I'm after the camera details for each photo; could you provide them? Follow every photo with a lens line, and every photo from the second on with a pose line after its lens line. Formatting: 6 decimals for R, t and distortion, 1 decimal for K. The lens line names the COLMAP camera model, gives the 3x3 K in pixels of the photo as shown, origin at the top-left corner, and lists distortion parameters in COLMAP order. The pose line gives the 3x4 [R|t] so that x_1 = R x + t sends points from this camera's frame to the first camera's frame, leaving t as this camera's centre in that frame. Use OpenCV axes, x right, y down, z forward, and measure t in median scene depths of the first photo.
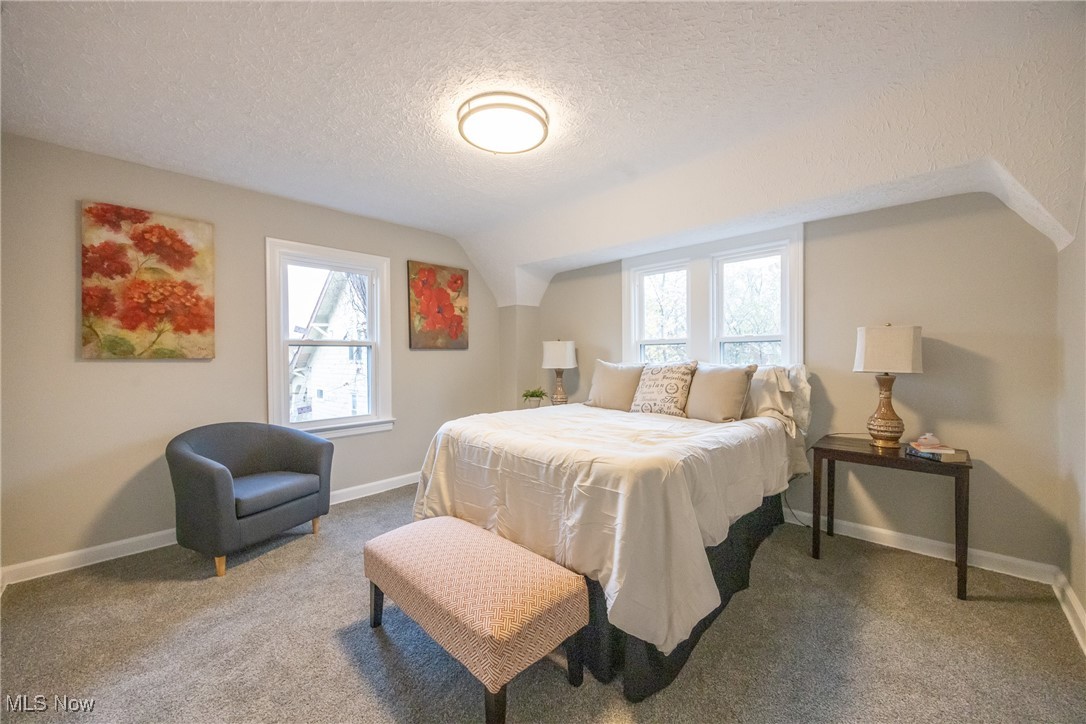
lens RADIAL K [[411.9, 0, 553.6], [0, 411.9, 363.9], [0, 0, 1]] dist [-0.000109, 0.000132]
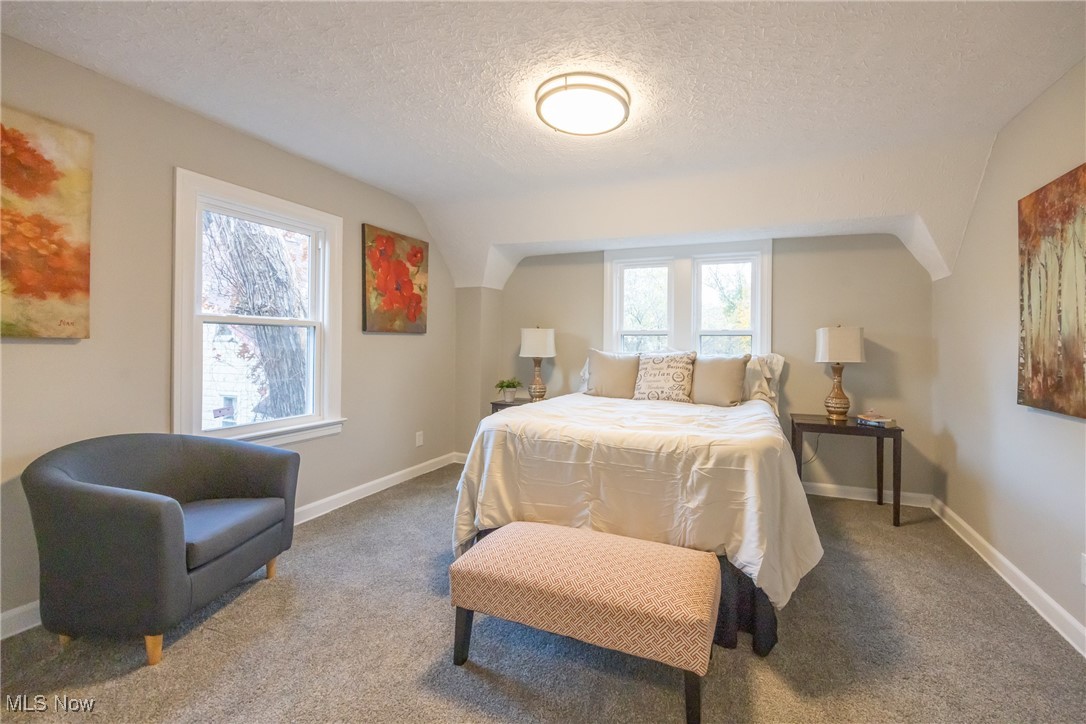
lens RADIAL K [[428.6, 0, 597.9], [0, 428.6, 346.1], [0, 0, 1]] dist [0.000093, -0.000130]
pose [[0.916023, 0.017543, 0.400741, -0.367987], [-0.011732, 0.999788, -0.016949, 0.001044], [-0.400953, 0.010824, 0.916035, 0.053523]]
